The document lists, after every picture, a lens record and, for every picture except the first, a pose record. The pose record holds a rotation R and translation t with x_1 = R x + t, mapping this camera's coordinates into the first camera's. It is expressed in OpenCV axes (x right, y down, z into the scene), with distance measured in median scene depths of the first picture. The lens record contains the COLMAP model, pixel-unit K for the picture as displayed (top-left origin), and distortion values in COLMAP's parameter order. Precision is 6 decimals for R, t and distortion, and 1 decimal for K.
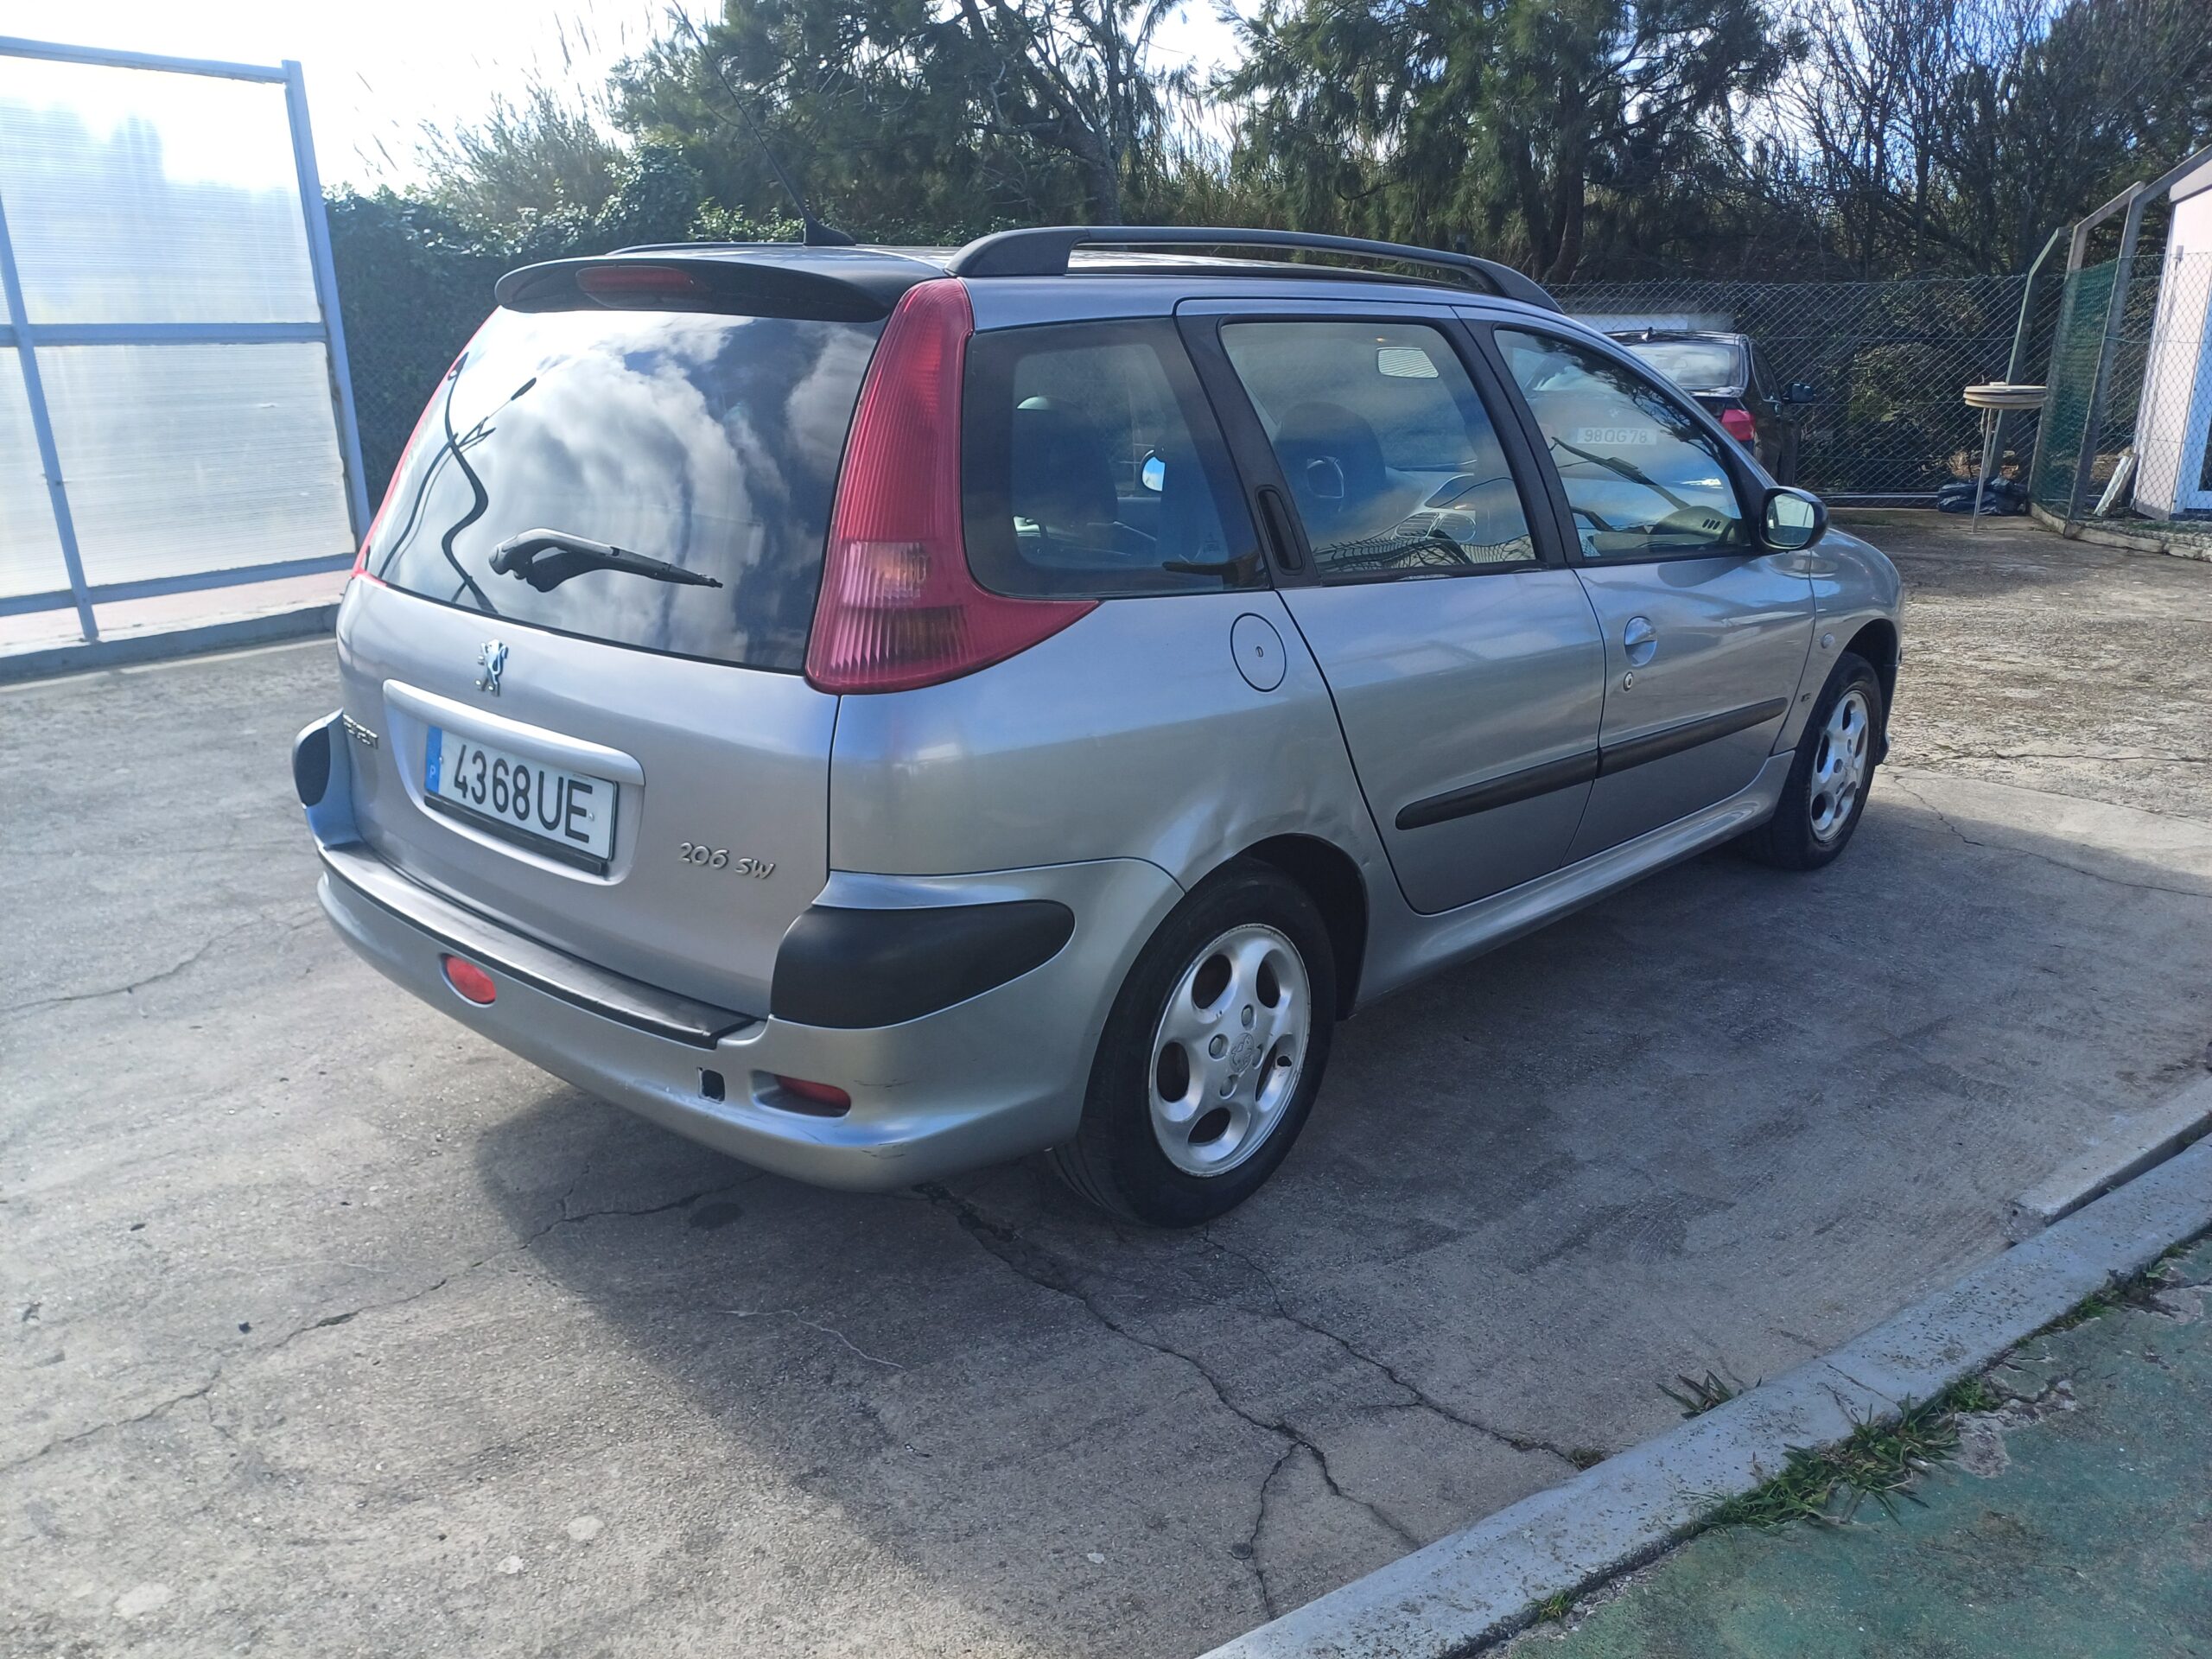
lens RADIAL K [[1627.6, 0, 1111.2], [0, 1627.6, 871.4], [0, 0, 1]] dist [0.047640, -0.040011]
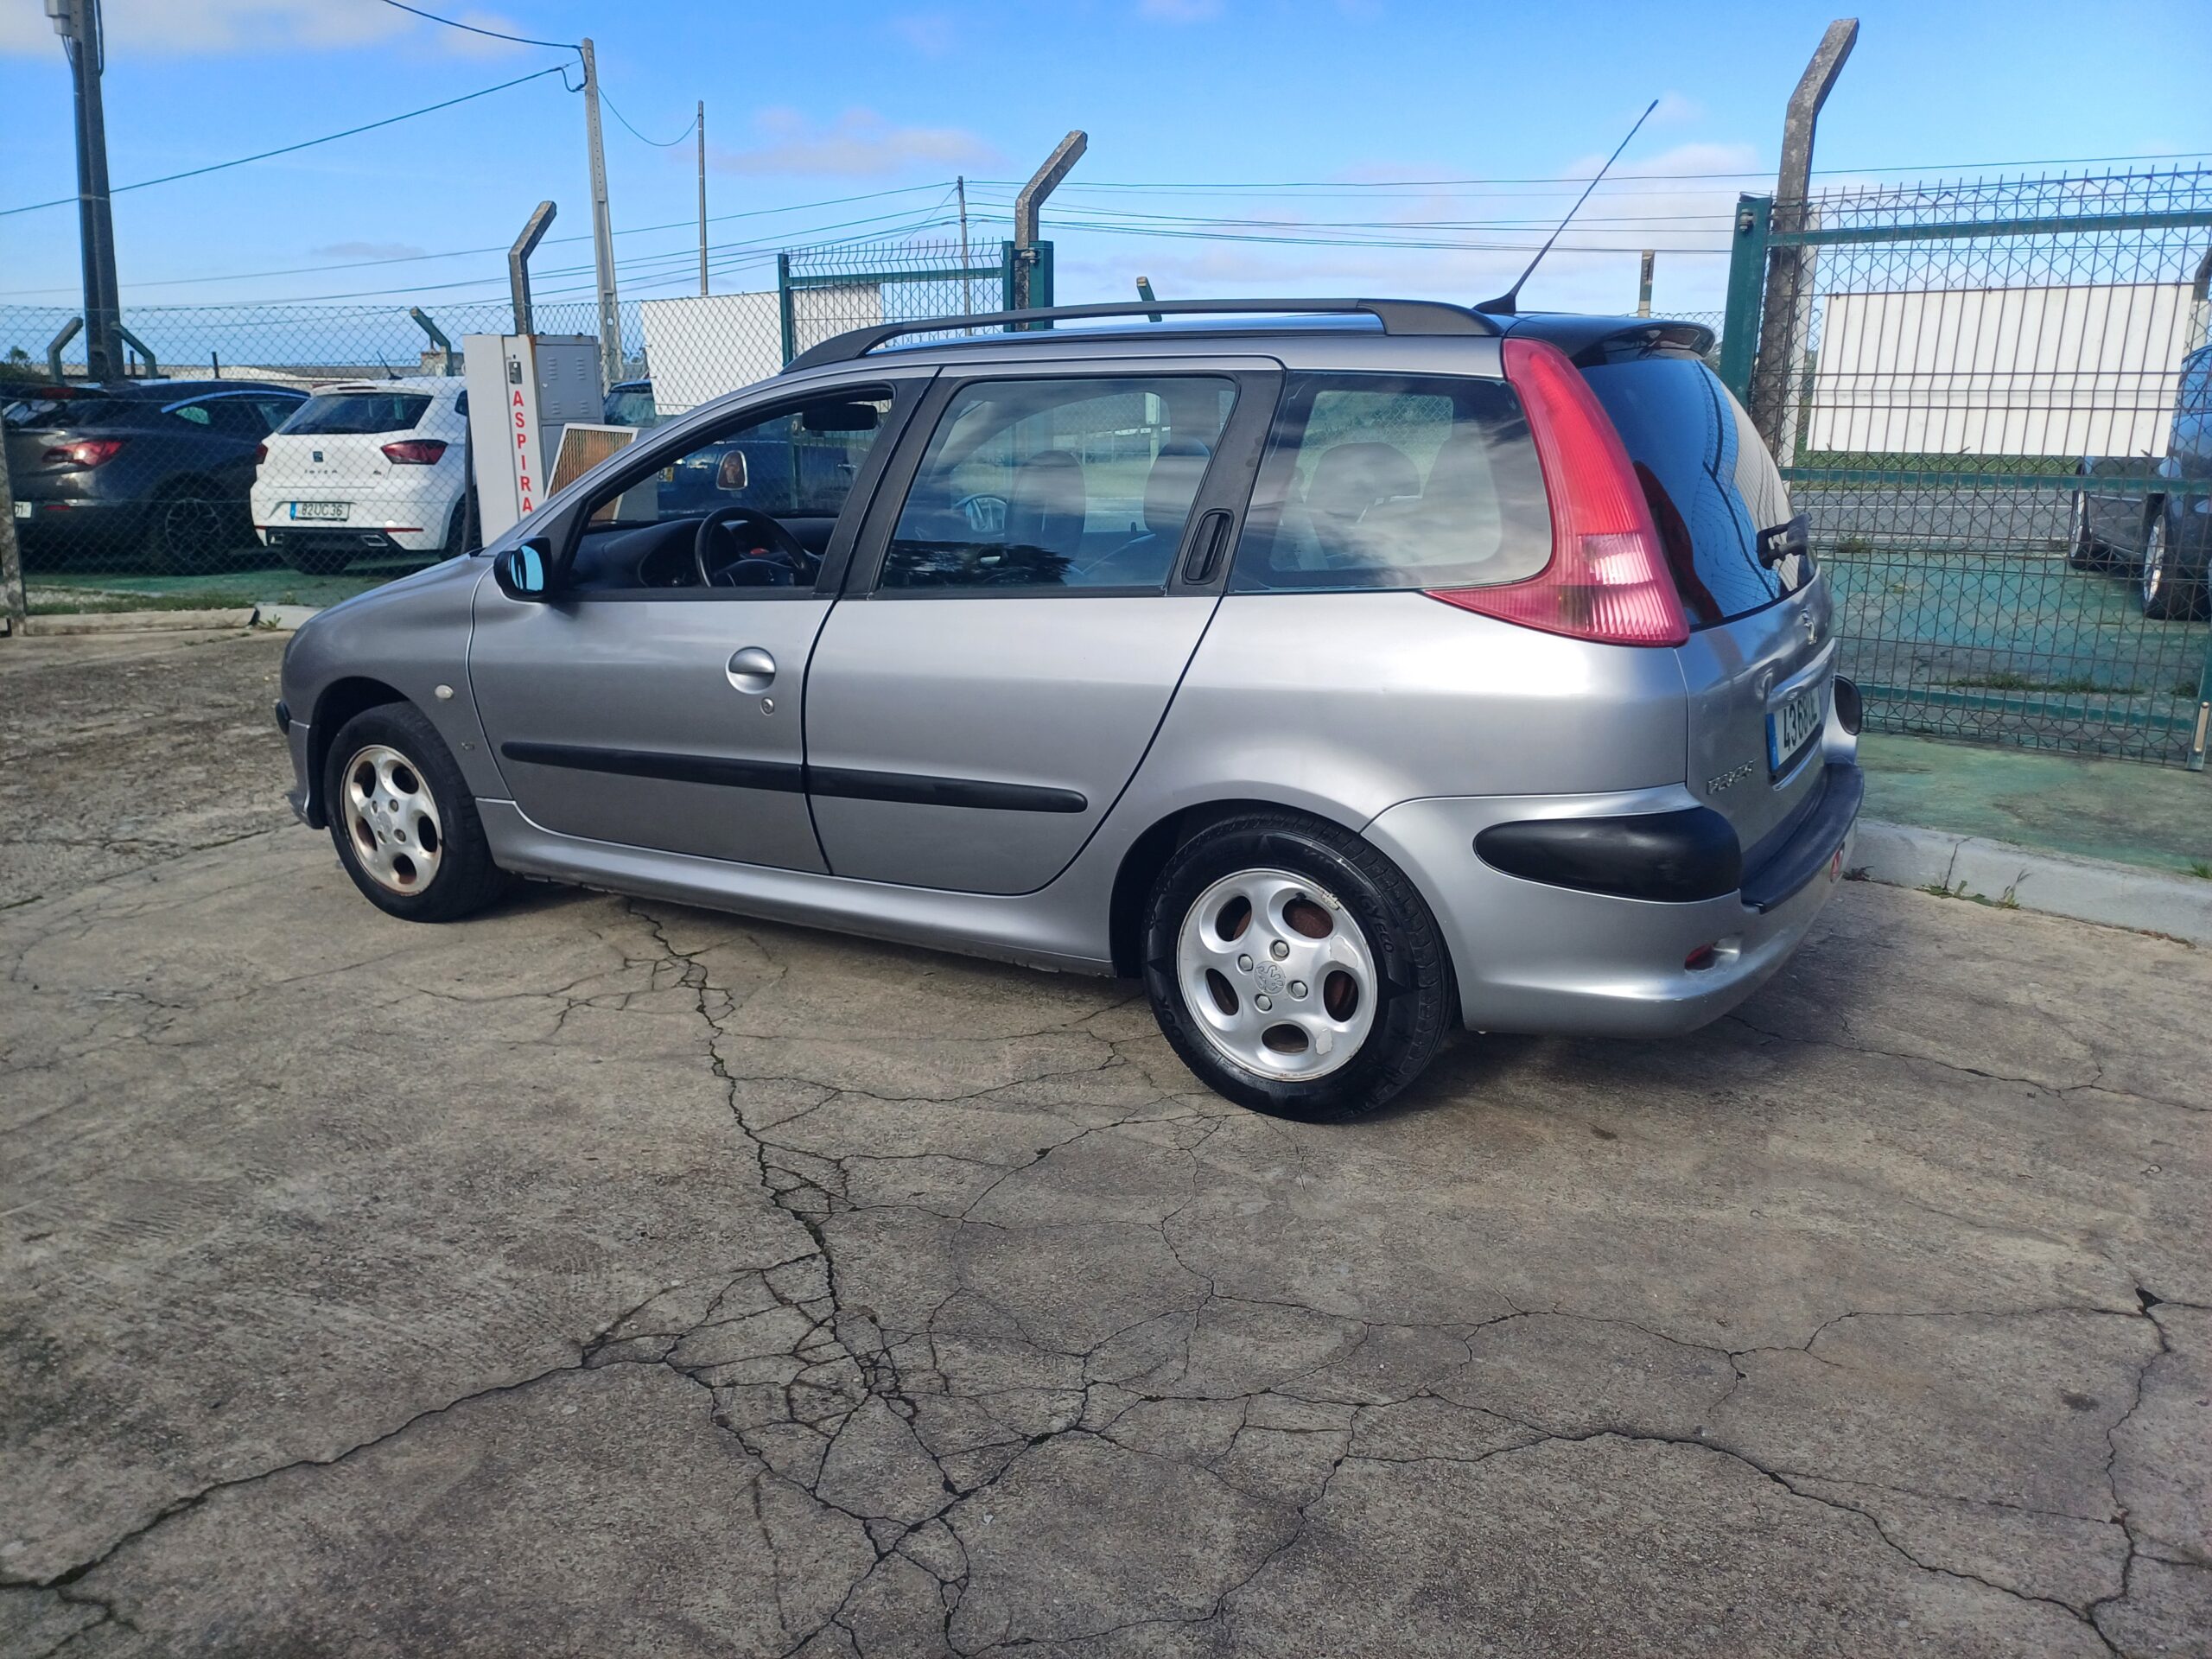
lens RADIAL K [[1627.6, 0, 1096.0], [0, 1627.6, 840.1], [0, 0, 1]] dist [0.047640, -0.040011]
pose [[-0.194830, -0.266257, 0.944007, -1.396173], [0.321696, 0.891865, 0.317944, -0.513660], [-0.926581, 0.365628, -0.088109, 1.533149]]
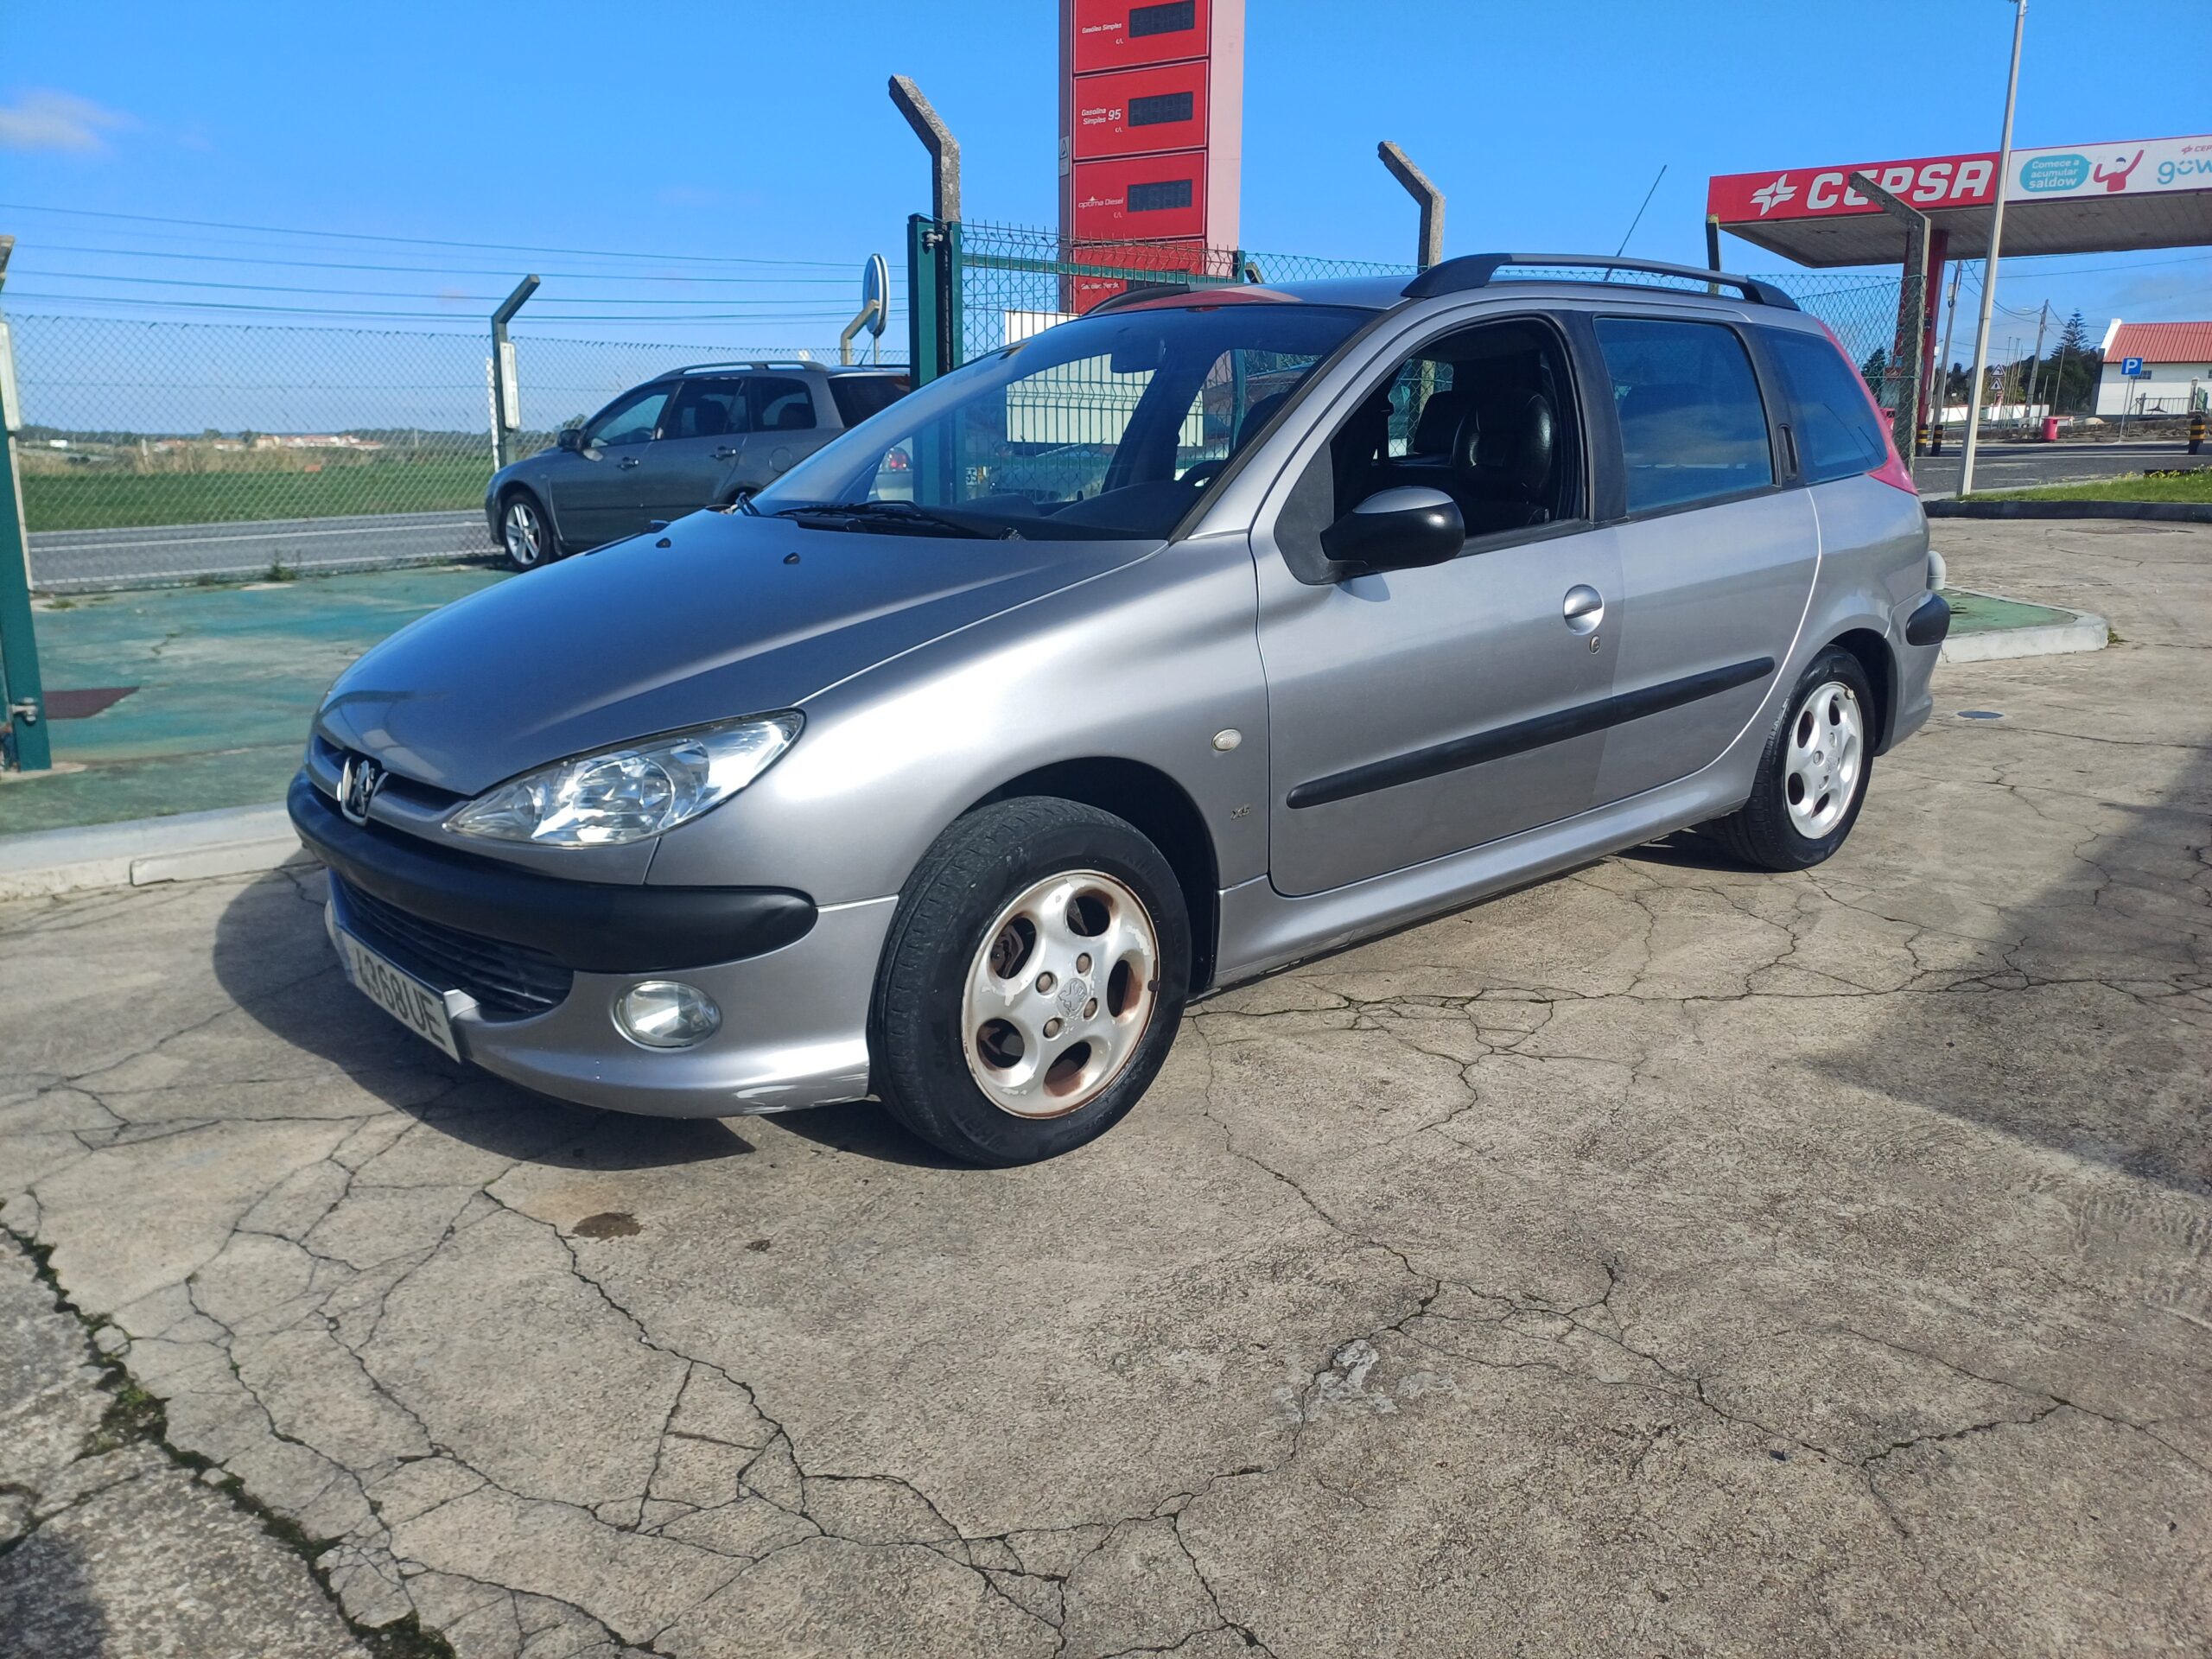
lens RADIAL K [[1627.6, 0, 1099.1], [0, 1627.6, 843.5], [0, 0, 1]] dist [0.047640, -0.040011]
pose [[-0.994289, -0.028717, 0.102790, 0.139454], [0.031709, 0.840146, 0.541433, -0.836835], [-0.101906, 0.541600, -0.834437, 2.774042]]
